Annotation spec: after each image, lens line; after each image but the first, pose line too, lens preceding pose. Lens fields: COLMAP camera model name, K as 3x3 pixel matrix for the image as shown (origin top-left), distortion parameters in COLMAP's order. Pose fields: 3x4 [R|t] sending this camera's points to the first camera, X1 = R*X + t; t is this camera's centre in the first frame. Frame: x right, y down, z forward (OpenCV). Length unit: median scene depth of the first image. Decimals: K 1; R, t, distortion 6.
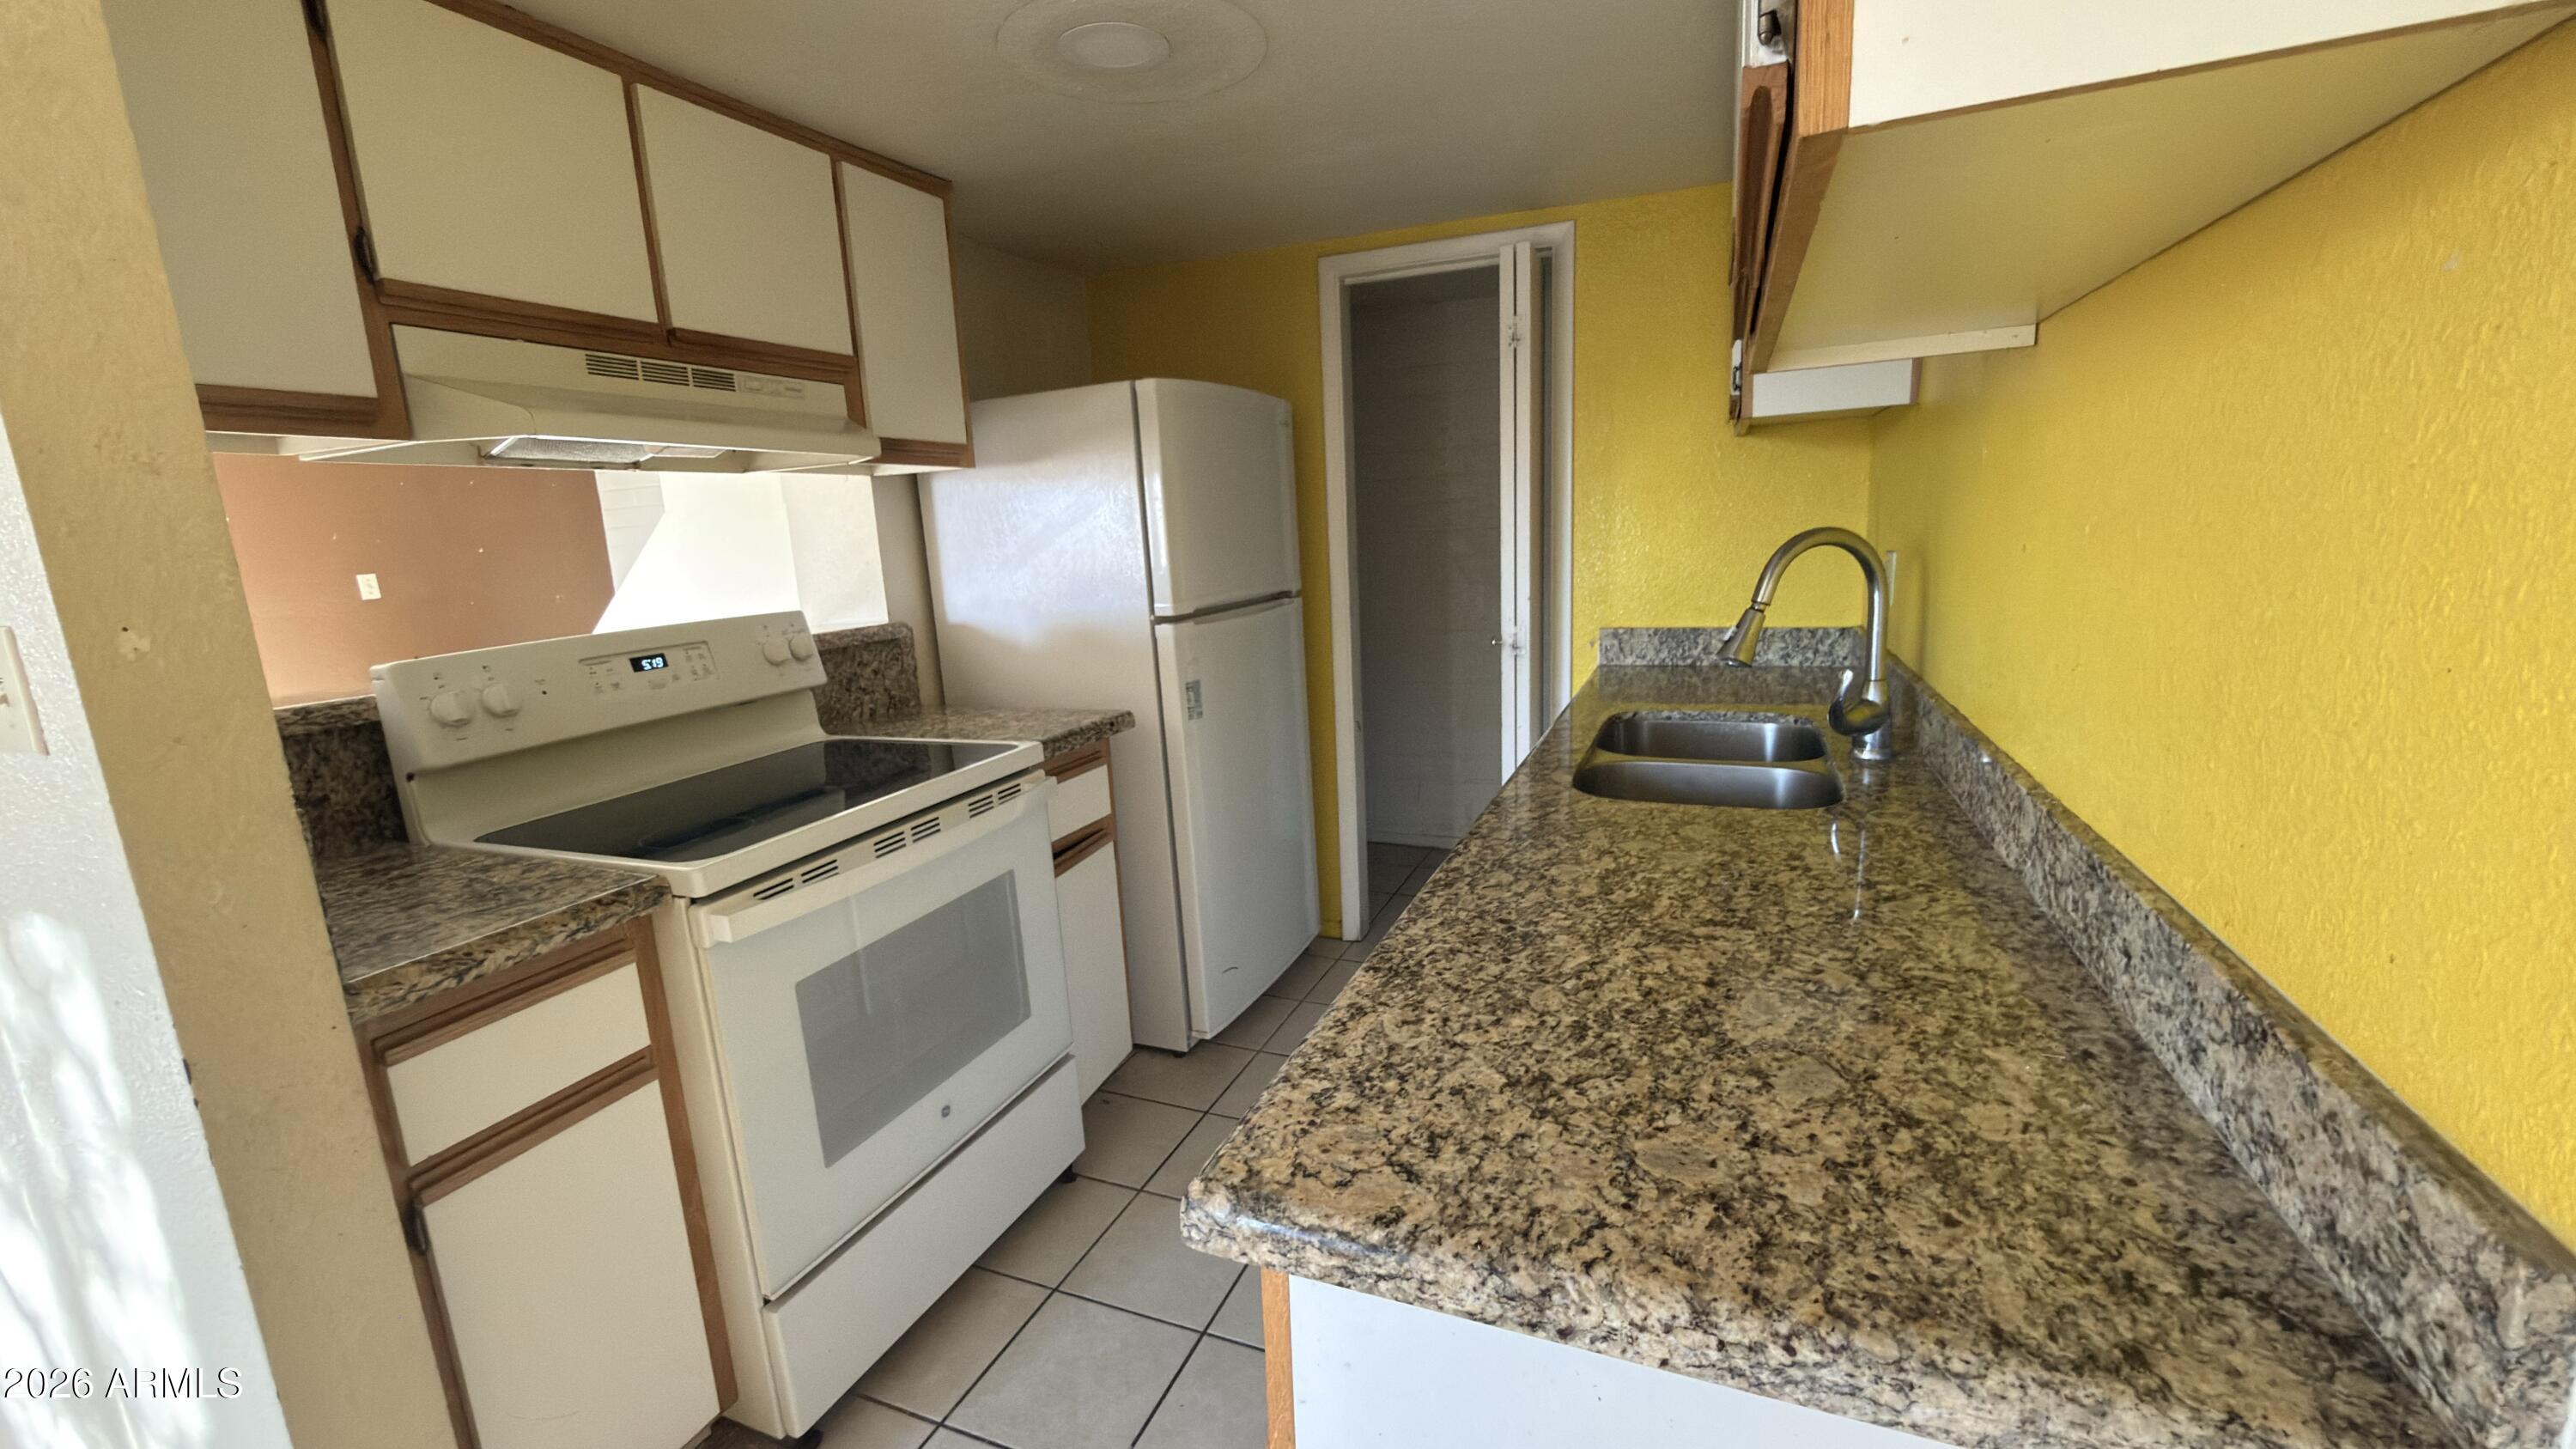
lens RADIAL K [[1031.9, 0, 1277.9], [0, 1031.9, 735.3], [0, 0, 1]] dist [-0.000014, 0.000135]
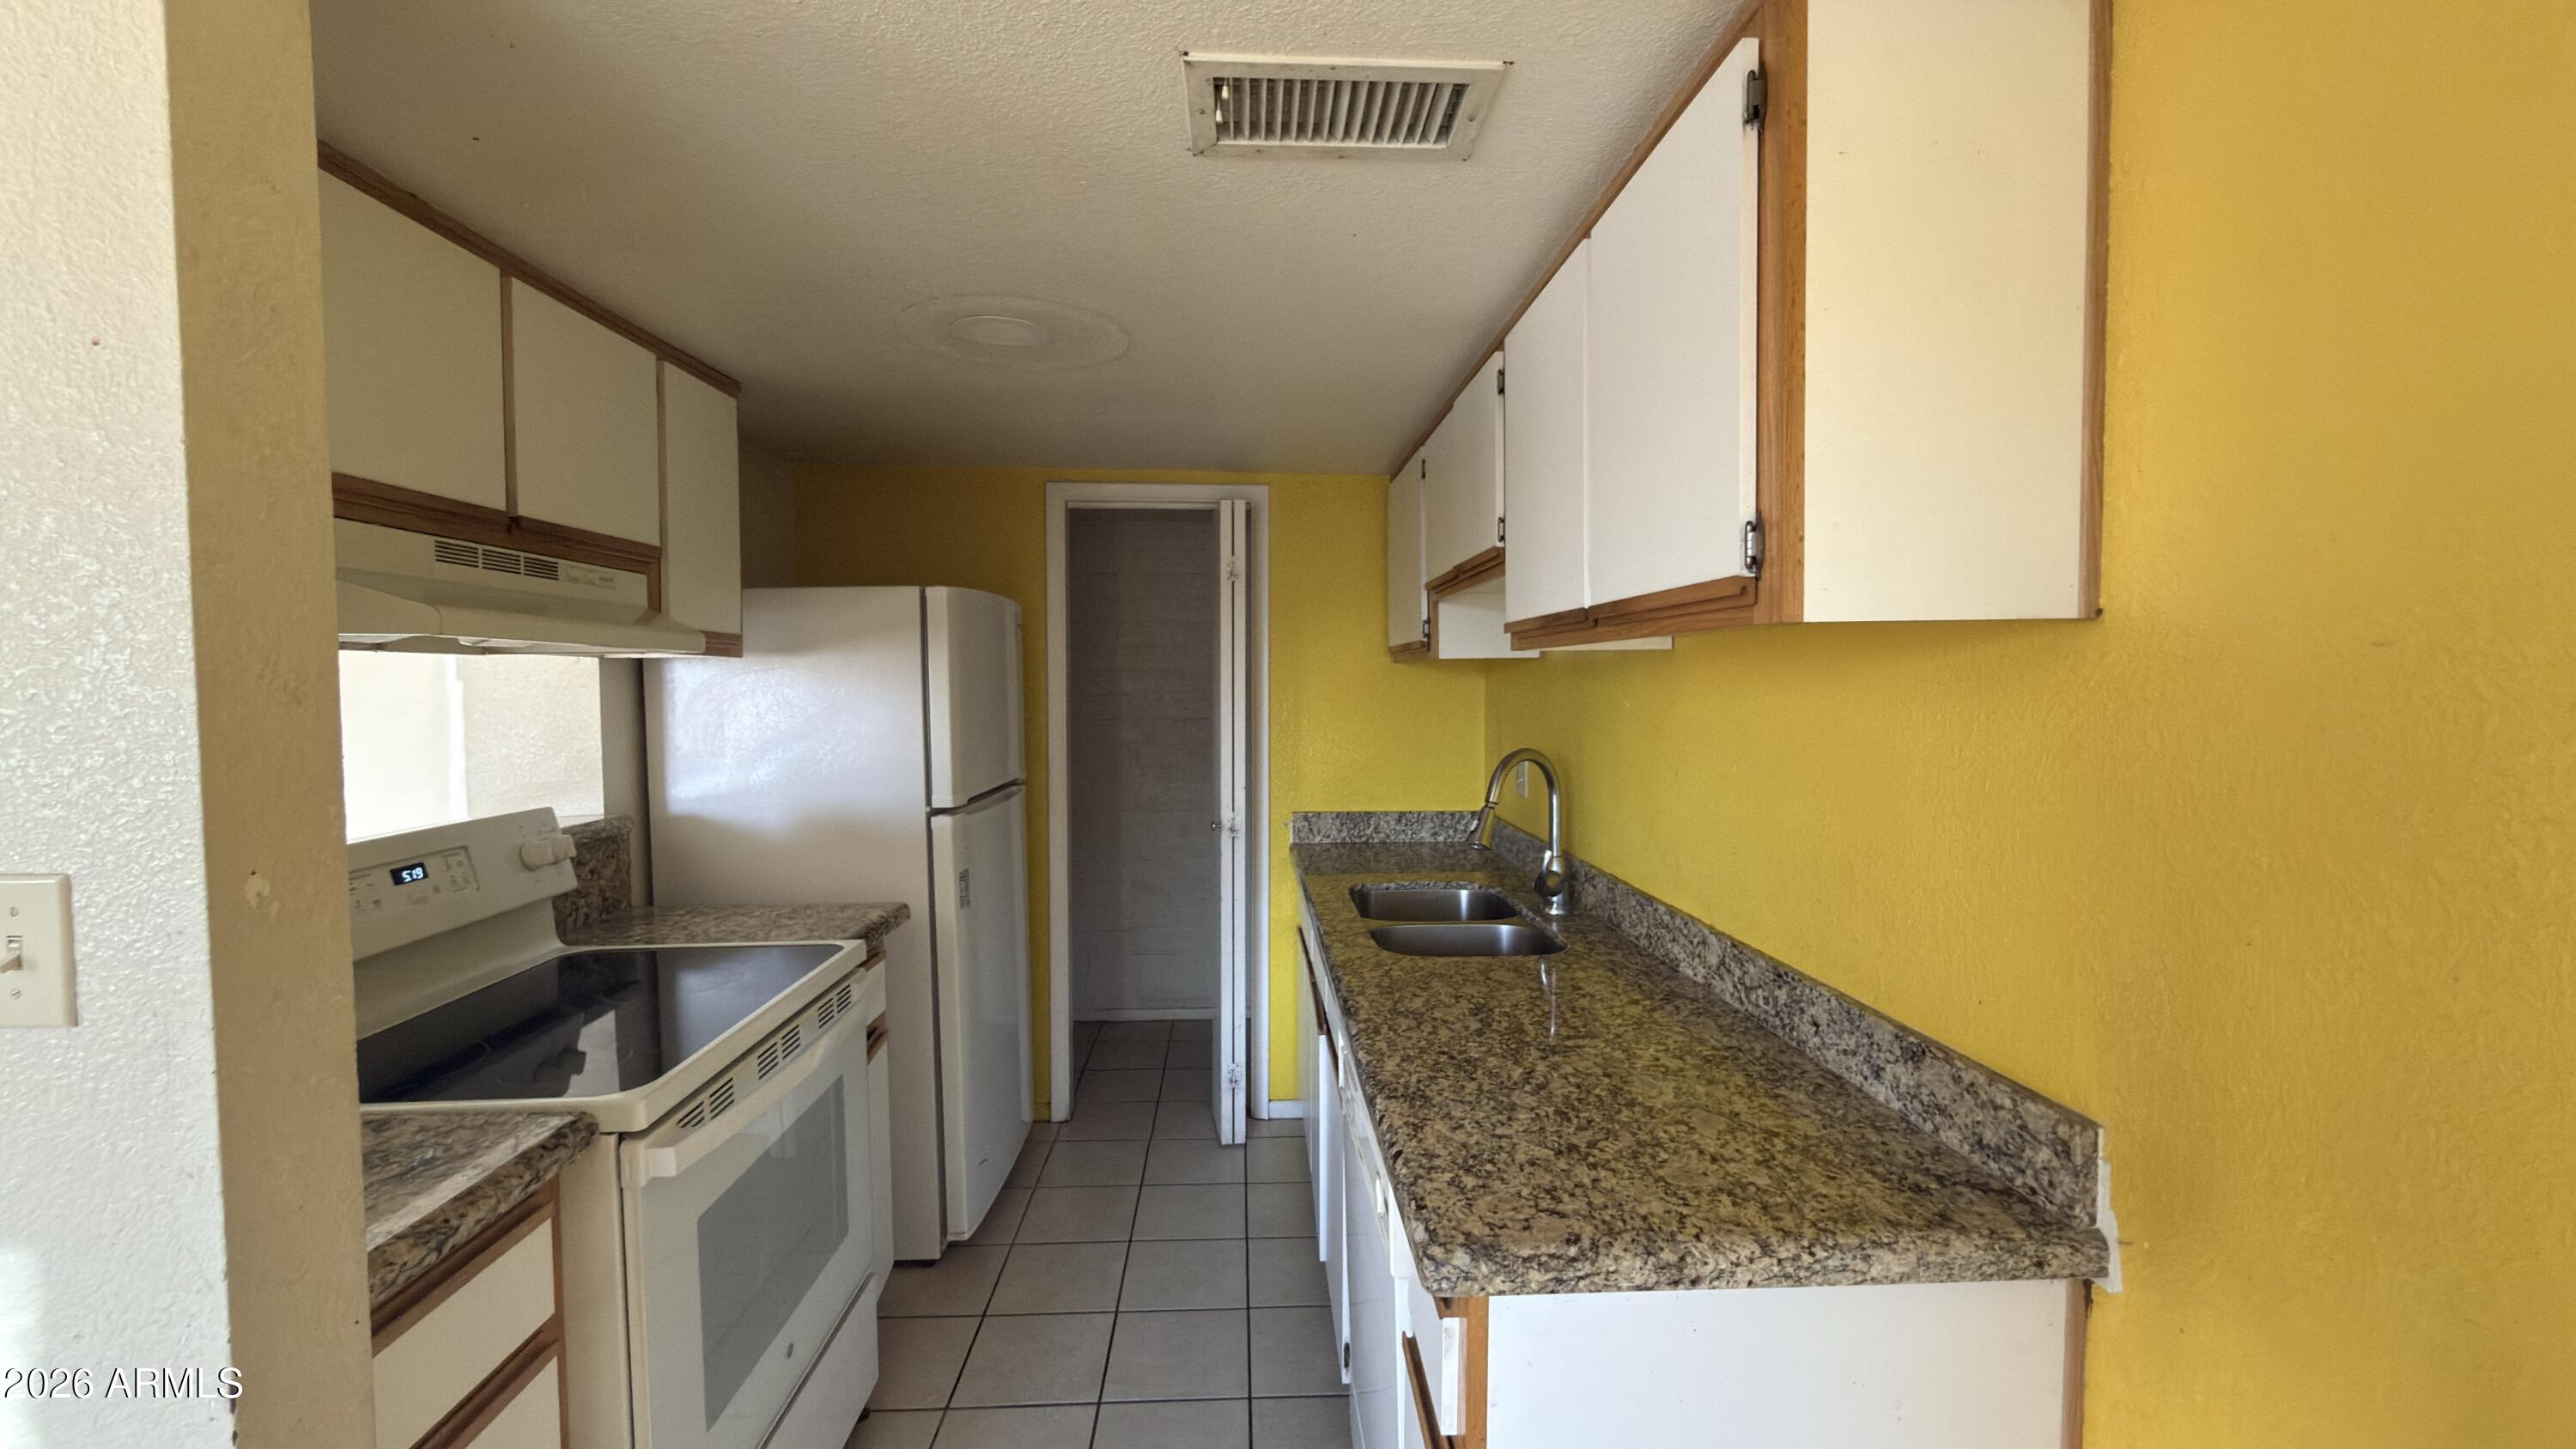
lens RADIAL K [[1039.2, 0, 1283.1], [0, 1039.2, 737.6], [0, 0, 1]] dist [-0.001092, -0.000081]
pose [[0.902435, 0.021371, 0.430295, -0.609987], [0.047228, 0.987842, -0.148111, -0.036946], [-0.428229, 0.153983, 0.890454, -0.191097]]
